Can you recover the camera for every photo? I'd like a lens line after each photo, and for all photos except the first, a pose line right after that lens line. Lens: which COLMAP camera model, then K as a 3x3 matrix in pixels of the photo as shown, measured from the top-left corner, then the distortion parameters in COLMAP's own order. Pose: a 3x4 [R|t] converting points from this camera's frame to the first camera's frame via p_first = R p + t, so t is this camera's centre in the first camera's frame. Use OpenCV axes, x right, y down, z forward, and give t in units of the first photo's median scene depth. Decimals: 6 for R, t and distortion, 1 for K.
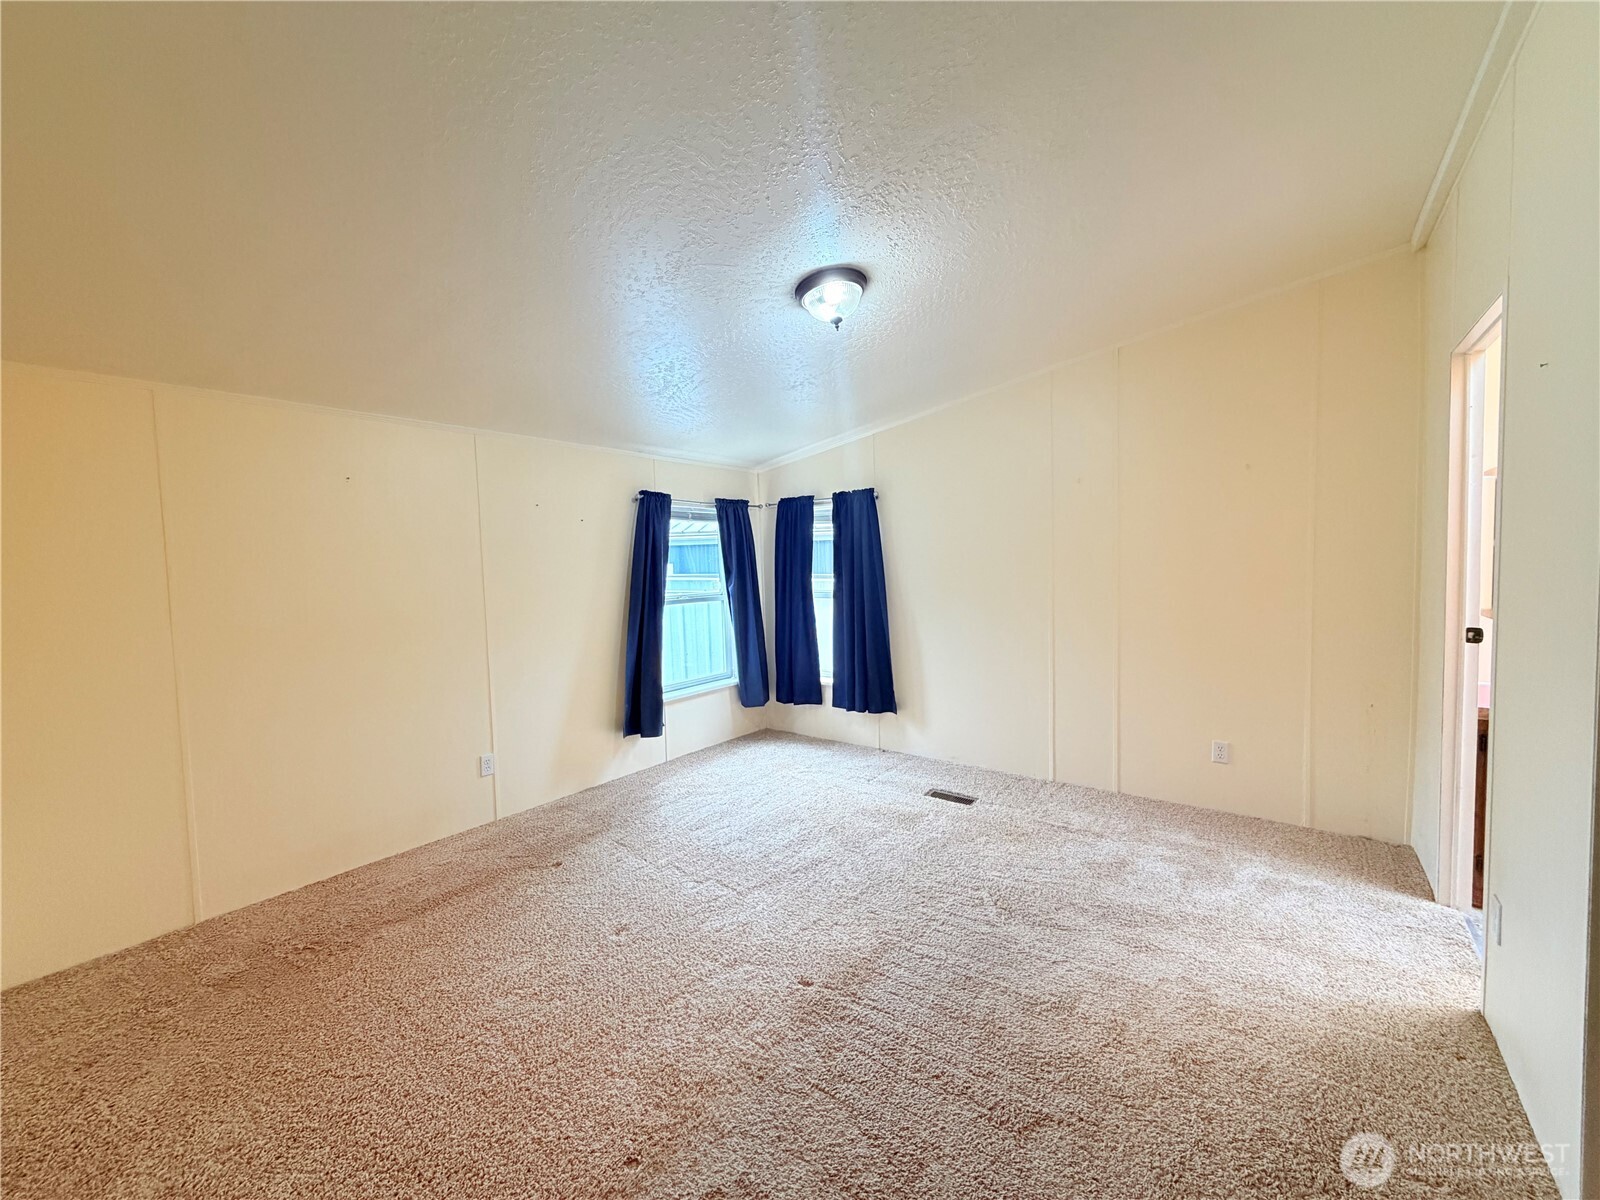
lens RADIAL K [[635.4, 0, 792.8], [0, 635.4, 599.3], [0, 0, 1]] dist [-0.000469, 0.000198]
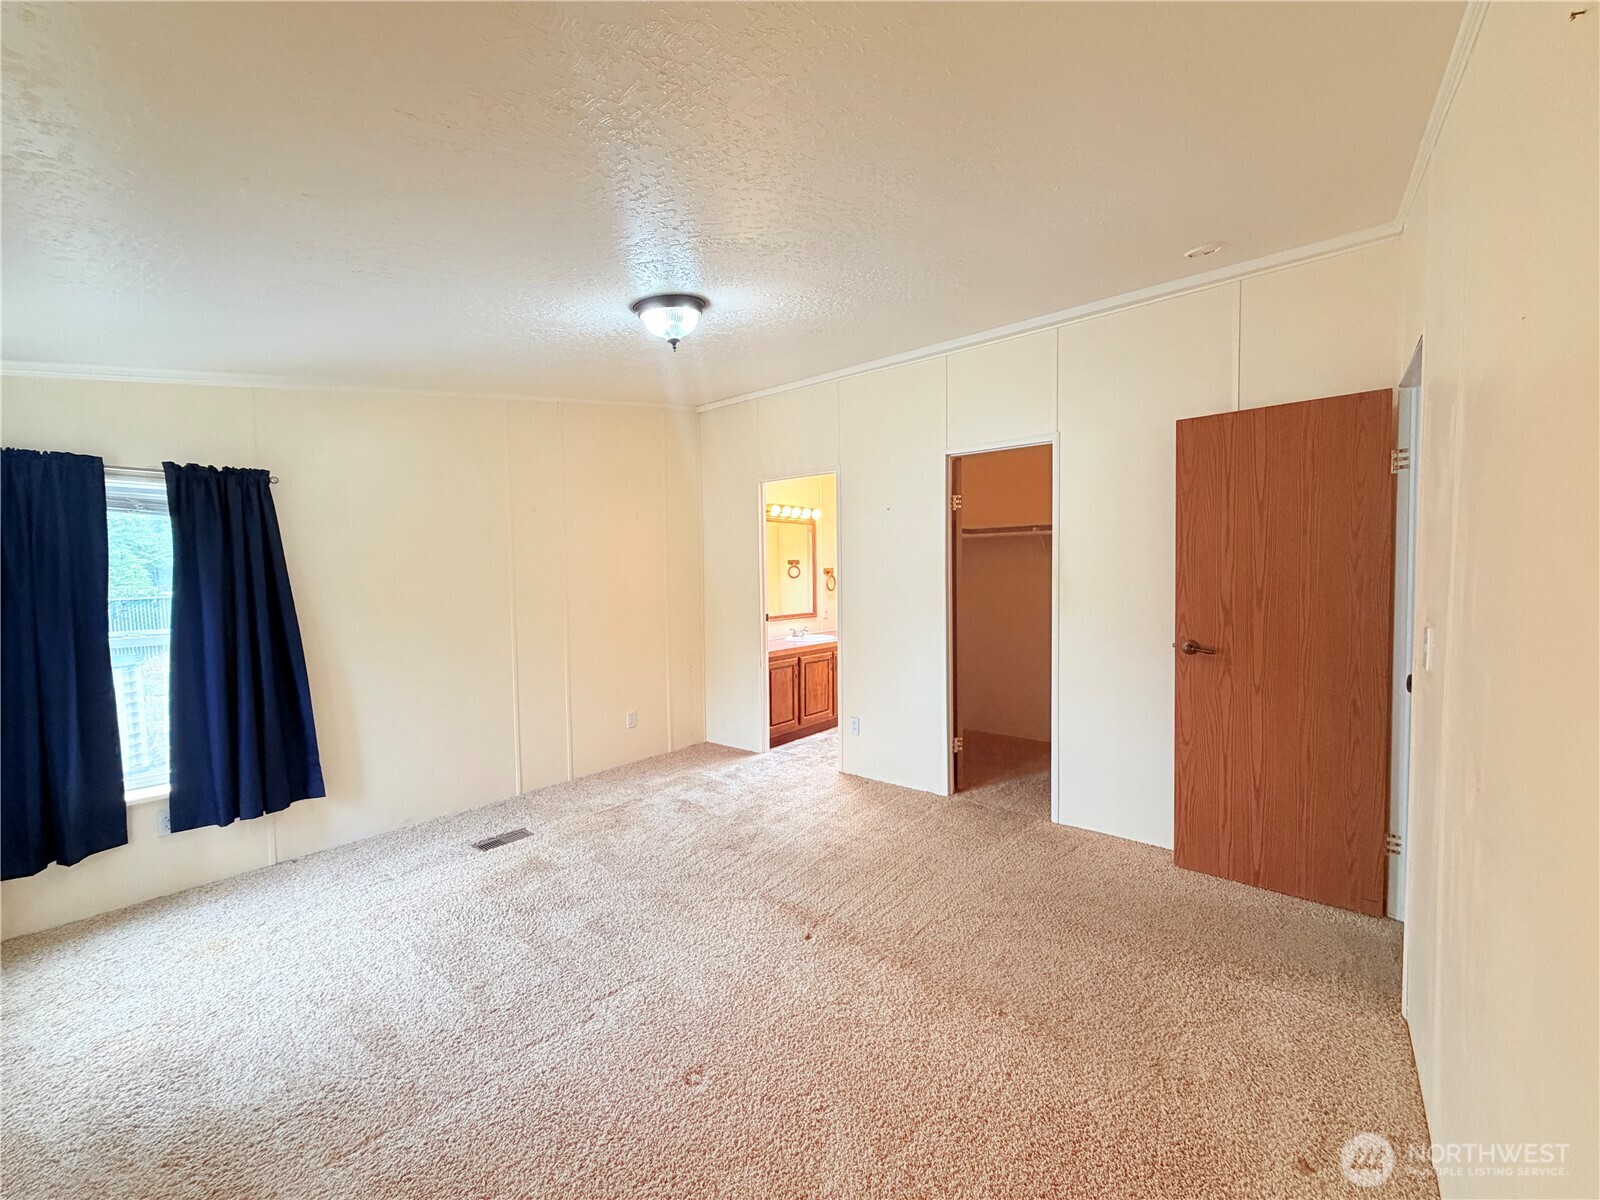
lens RADIAL K [[635.4, 0, 792.8], [0, 635.4, 599.3], [0, 0, 1]] dist [-0.000469, 0.000198]
pose [[0.031768, -0.019595, 0.999303, -0.687790], [0.064794, 0.997745, 0.017505, -0.022622], [-0.997393, 0.064193, 0.032966, 0.576511]]
